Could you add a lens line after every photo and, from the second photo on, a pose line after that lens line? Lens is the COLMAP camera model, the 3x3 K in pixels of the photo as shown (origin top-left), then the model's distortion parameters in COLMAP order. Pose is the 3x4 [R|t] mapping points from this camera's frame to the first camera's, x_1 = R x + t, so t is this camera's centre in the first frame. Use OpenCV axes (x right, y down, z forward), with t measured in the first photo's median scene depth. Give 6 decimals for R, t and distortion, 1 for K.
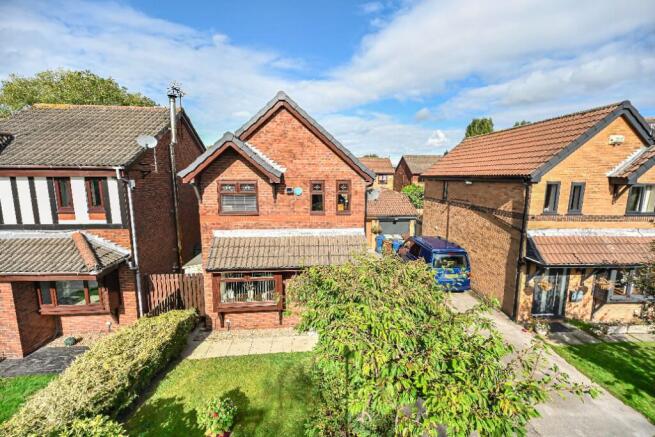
lens RADIAL K [[284.5, 0, 327.5], [0, 284.5, 218.5], [0, 0, 1]] dist [0.022726, -0.000039]
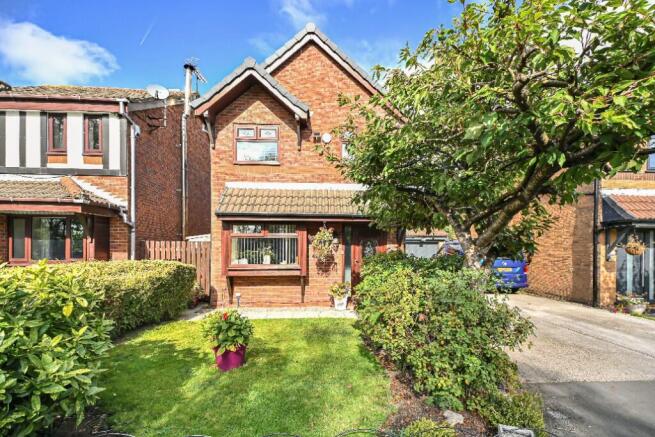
lens RADIAL K [[290.7, 0, 330.2], [0, 290.7, 251.6], [0, 0, 1]] dist [0.028105, -0.000396]
pose [[0.999807, 0.003772, -0.019303, -0.072024], [-0.006637, 0.988575, -0.150584, 0.372919], [0.018514, 0.150683, 0.988409, 0.175968]]
